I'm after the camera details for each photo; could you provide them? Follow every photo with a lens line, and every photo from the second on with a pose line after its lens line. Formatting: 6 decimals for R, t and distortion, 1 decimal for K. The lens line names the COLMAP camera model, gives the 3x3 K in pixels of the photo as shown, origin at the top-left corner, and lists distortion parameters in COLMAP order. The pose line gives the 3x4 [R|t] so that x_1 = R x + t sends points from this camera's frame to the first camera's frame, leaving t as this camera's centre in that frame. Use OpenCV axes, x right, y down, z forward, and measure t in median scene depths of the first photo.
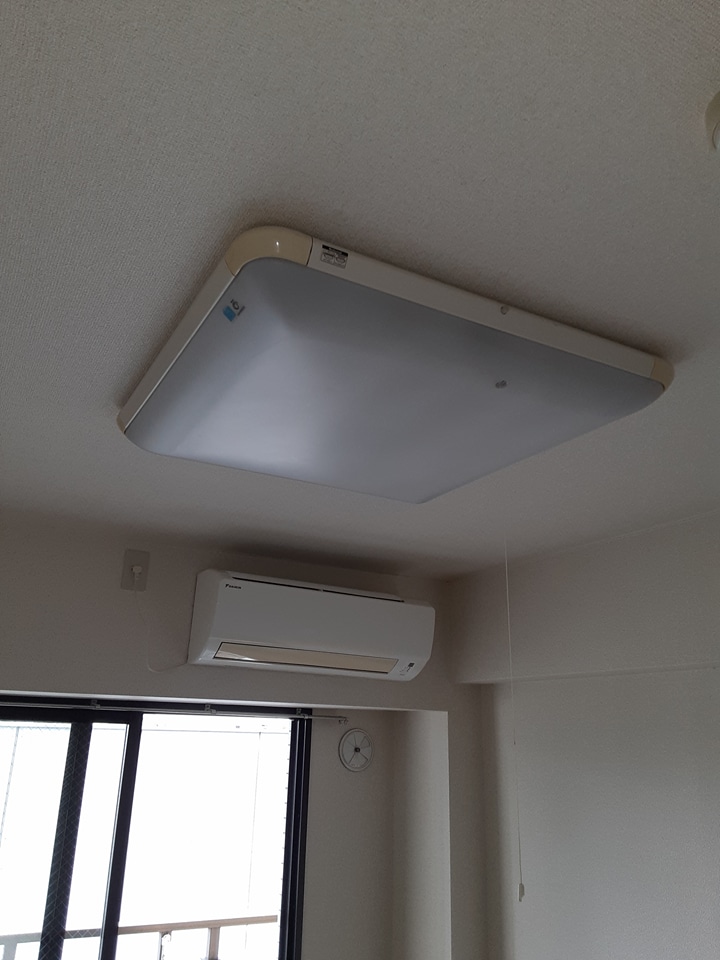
lens RADIAL K [[768.7, 0, 360.0], [0, 768.7, 480.0], [0, 0, 1]] dist [0.128820, -0.181768]
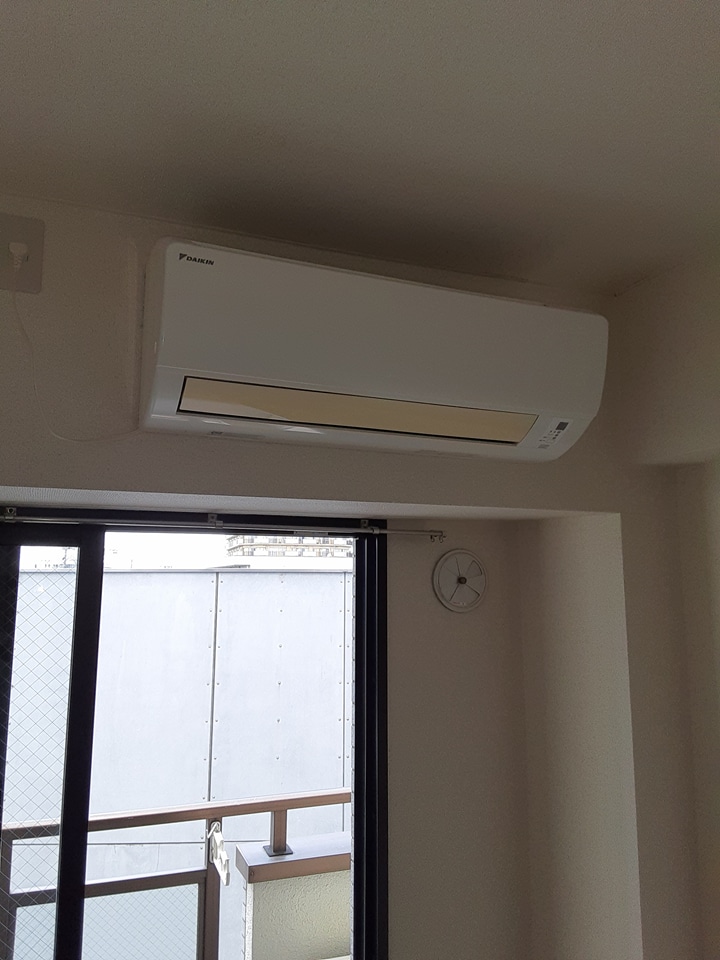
lens RADIAL K [[768.7, 0, 360.0], [0, 768.7, 480.0], [0, 0, 1]] dist [0.128820, -0.181768]
pose [[0.992791, -0.042209, -0.112178, -0.012414], [0.062834, 0.980303, 0.187235, 0.150197], [0.102065, -0.192934, 0.975889, 0.412465]]
